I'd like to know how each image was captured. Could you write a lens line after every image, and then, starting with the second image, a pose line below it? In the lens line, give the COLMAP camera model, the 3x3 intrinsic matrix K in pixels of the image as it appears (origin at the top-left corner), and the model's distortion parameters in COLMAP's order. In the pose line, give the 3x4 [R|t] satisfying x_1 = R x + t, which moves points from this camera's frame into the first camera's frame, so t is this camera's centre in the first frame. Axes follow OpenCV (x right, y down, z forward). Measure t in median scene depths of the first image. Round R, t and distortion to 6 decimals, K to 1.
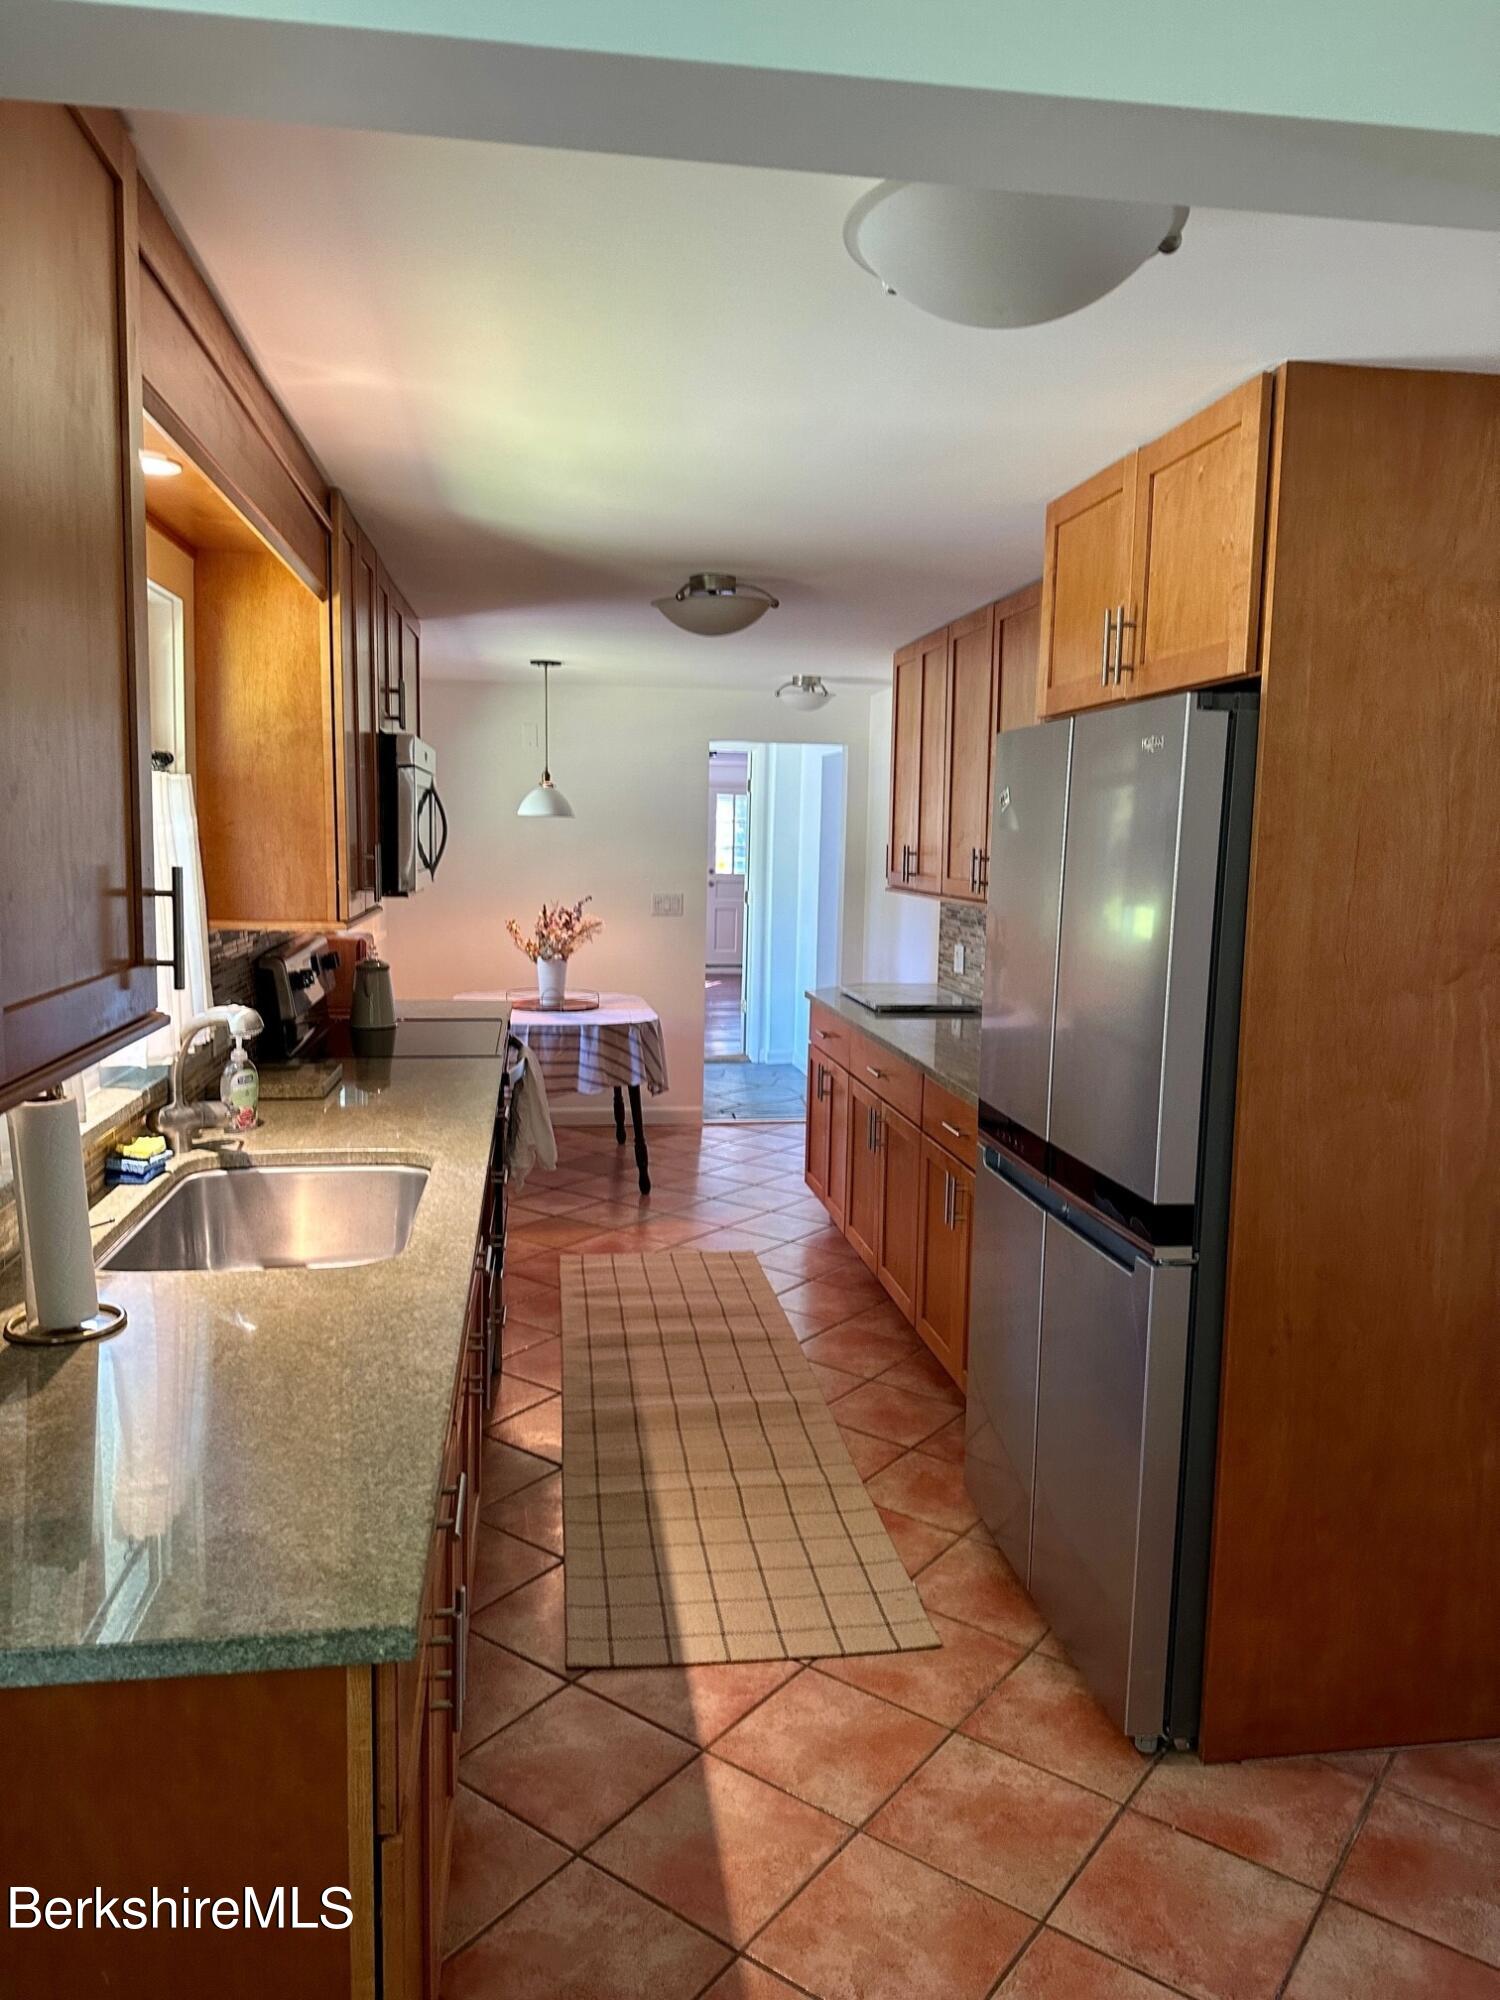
lens RADIAL K [[1394.5, 0, 750.0], [0, 1394.5, 1000.0], [0, 0, 1]] dist [0.113194, -0.175724]
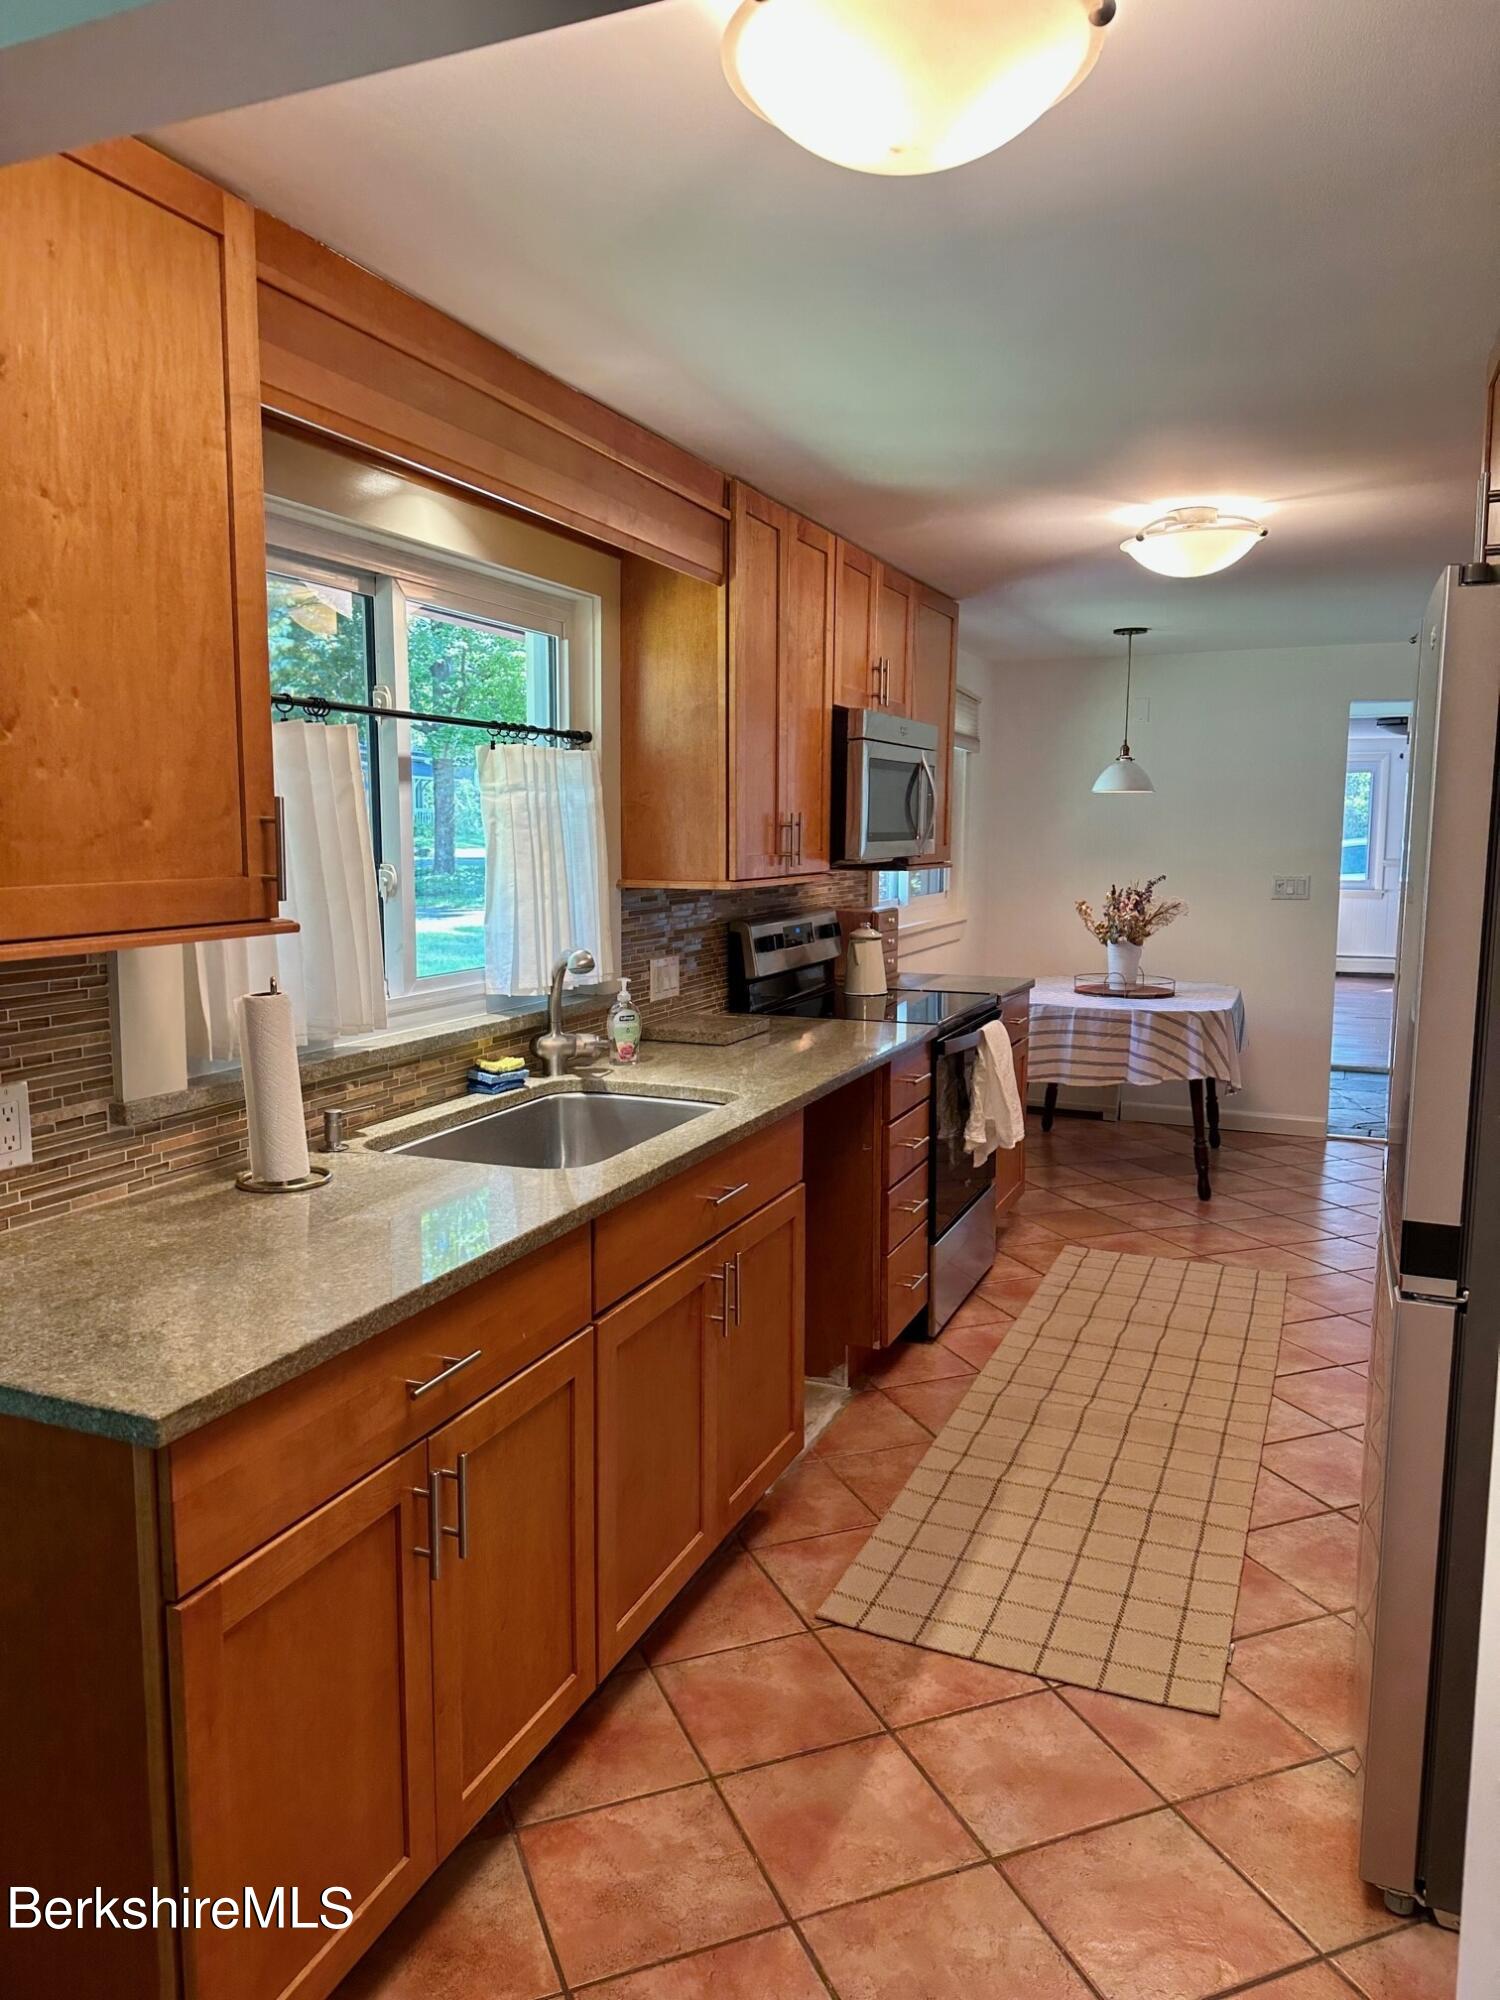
lens RADIAL K [[1404.6, 0, 744.3], [0, 1404.6, 992.1], [0, 0, 1]] dist [0.116269, -0.159305]
pose [[0.858251, 0.047017, -0.511073, 0.248850], [-0.050233, 0.998709, 0.007521, 0.019478], [0.510767, 0.019217, 0.859505, 0.075816]]
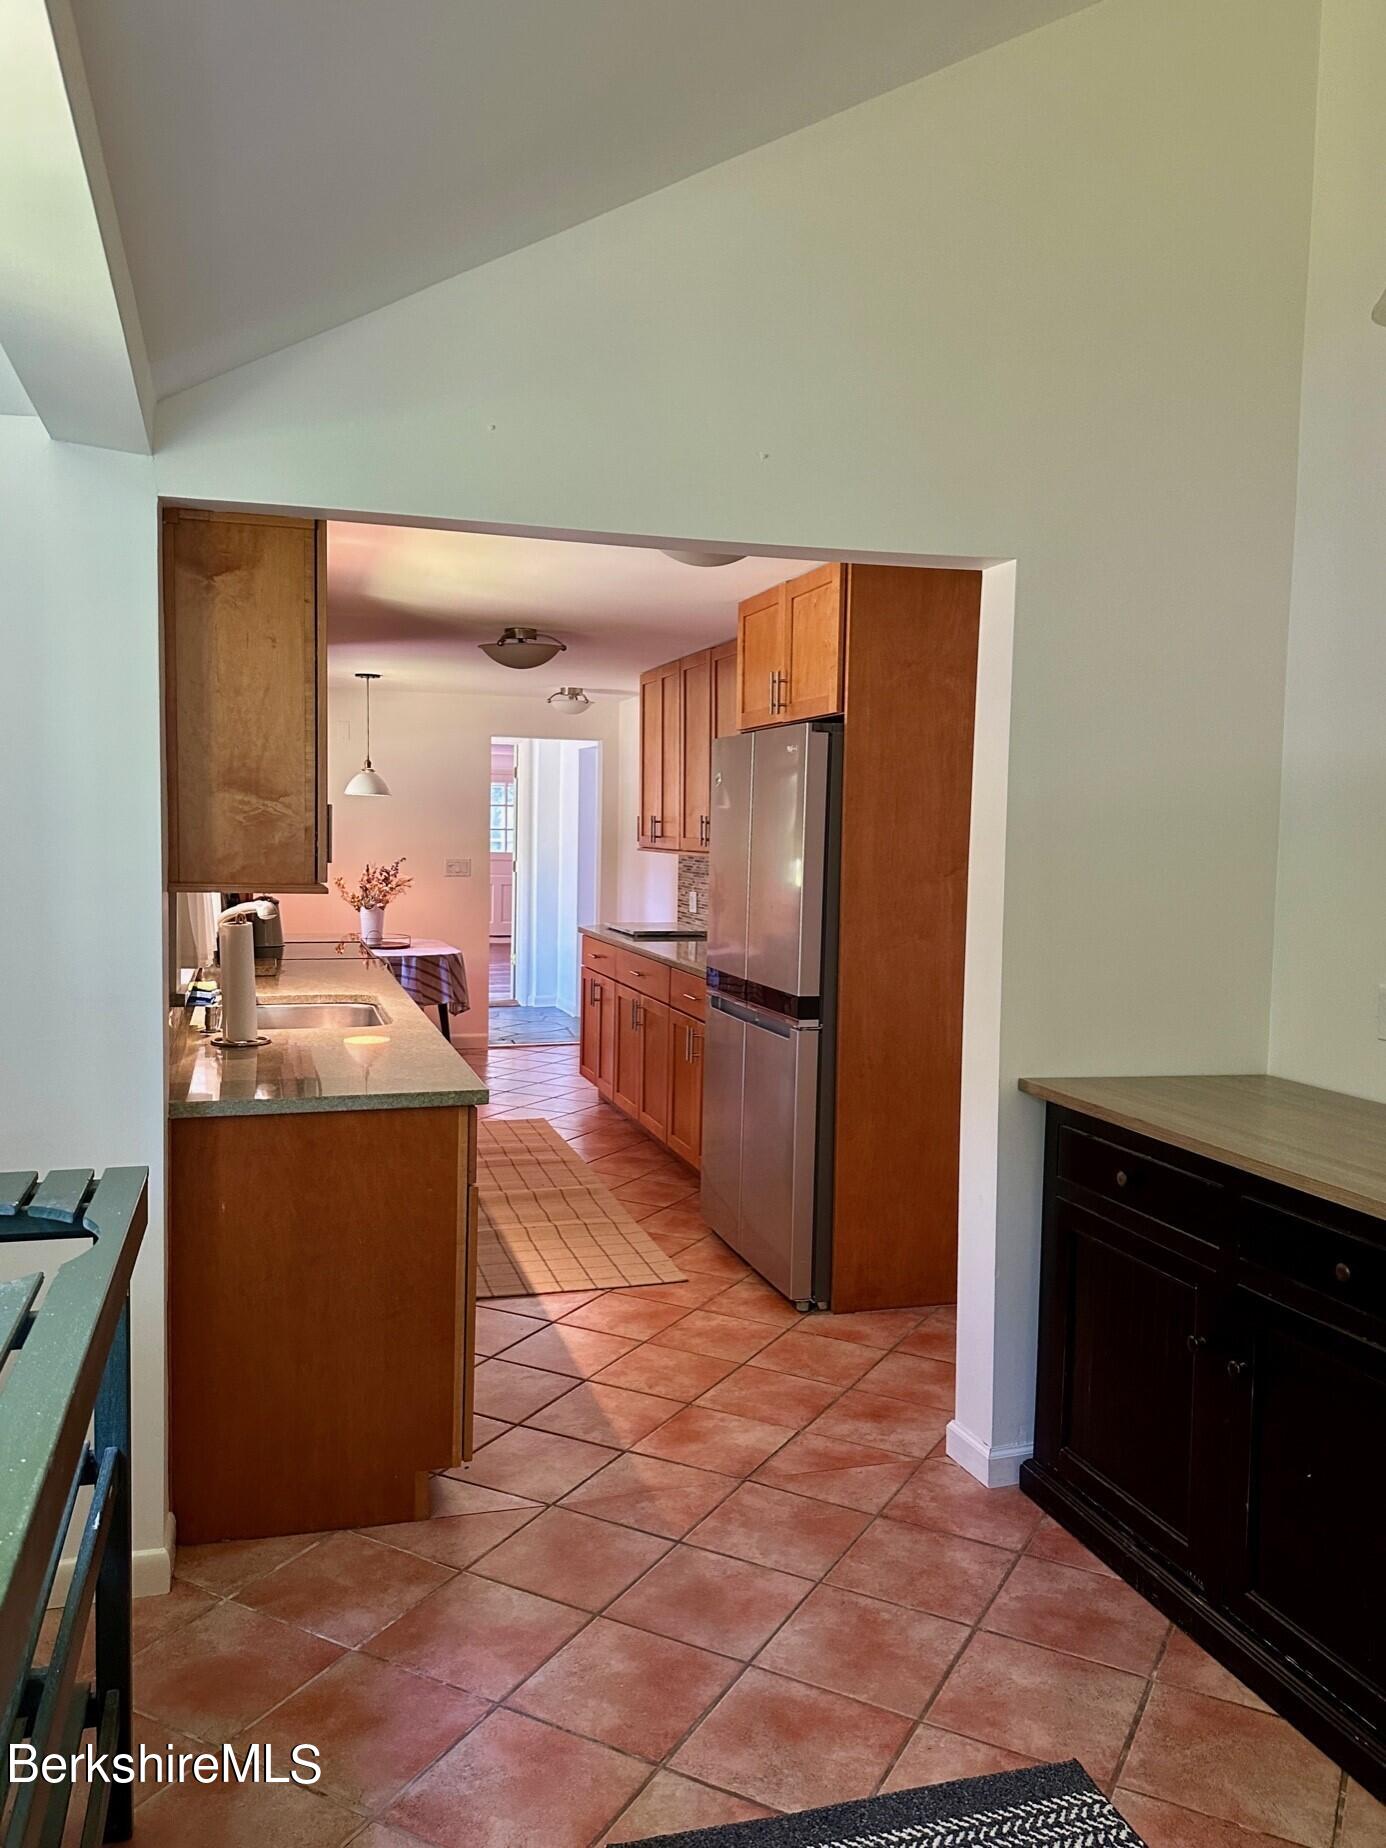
lens RADIAL K [[1370.2, 0, 716.9], [0, 1370.2, 926.7], [0, 0, 1]] dist [0.026667, -0.002502]
pose [[0.986341, -0.013153, 0.164188, -0.074349], [0.020033, 0.998986, -0.040316, 0.082112], [-0.163491, 0.043054, 0.985605, -0.502903]]
